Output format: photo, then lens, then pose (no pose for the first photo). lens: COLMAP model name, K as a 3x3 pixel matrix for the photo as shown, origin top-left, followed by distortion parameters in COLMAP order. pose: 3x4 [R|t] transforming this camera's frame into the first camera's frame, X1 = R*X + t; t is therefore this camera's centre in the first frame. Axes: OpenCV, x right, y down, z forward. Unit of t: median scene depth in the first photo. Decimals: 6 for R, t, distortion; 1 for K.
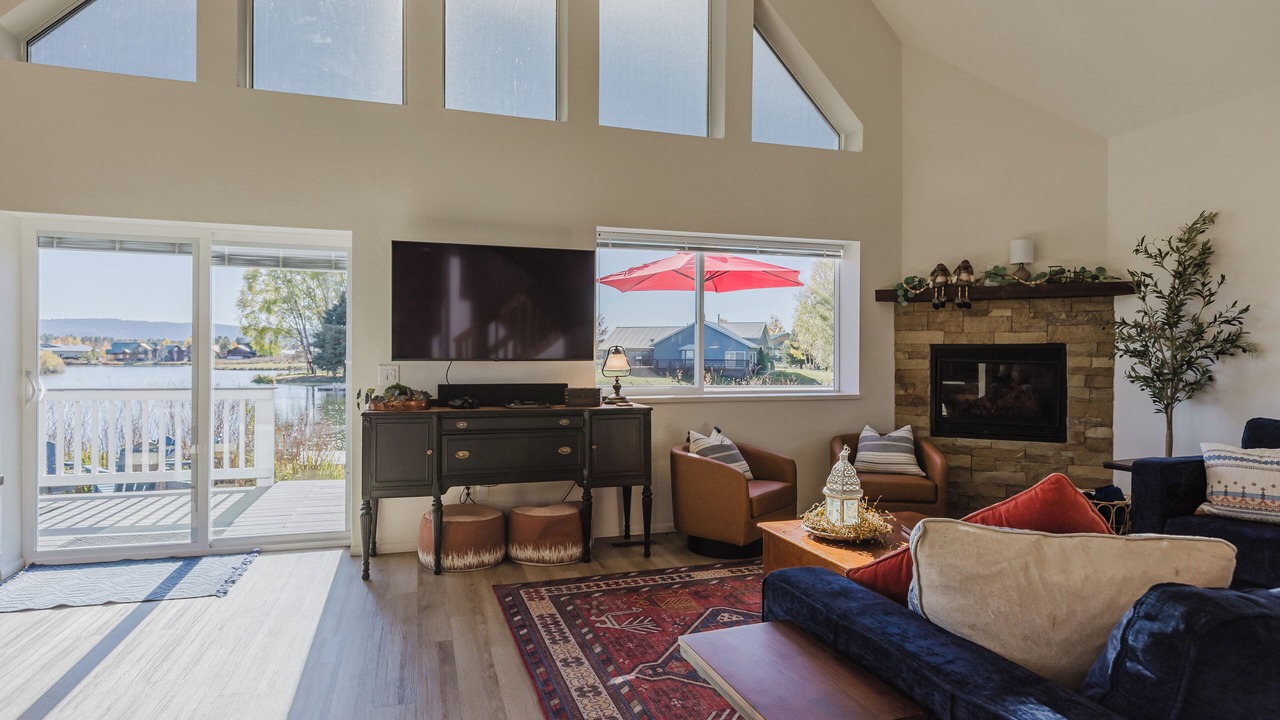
lens RADIAL K [[702.1, 0, 638.1], [0, 702.1, 355.1], [0, 0, 1]] dist [0.006836, -0.001349]
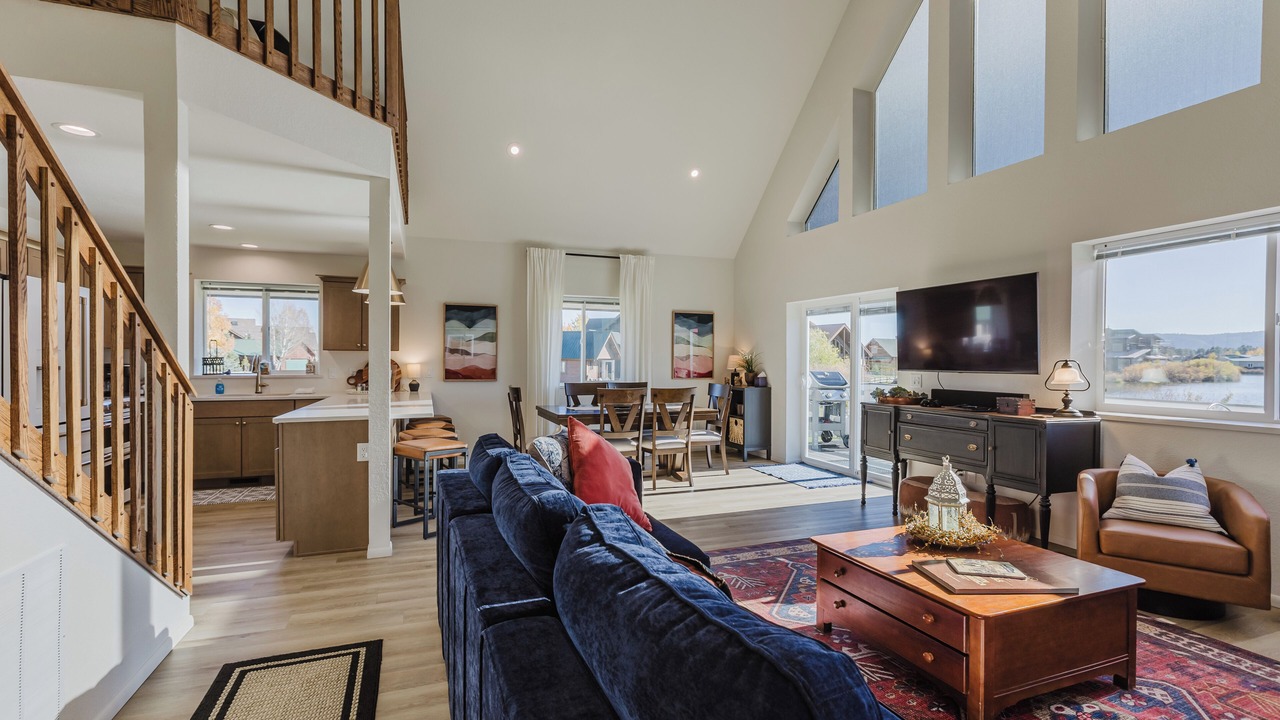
lens RADIAL K [[572.9, 0, 627.5], [0, 572.9, 364.9], [0, 0, 1]] dist [0.002607, -0.000717]
pose [[0.034303, 0.006347, -0.999391, 0.710863], [-0.005160, 0.999968, 0.006173, -0.007643], [0.999398, 0.004946, 0.034334, 0.306787]]
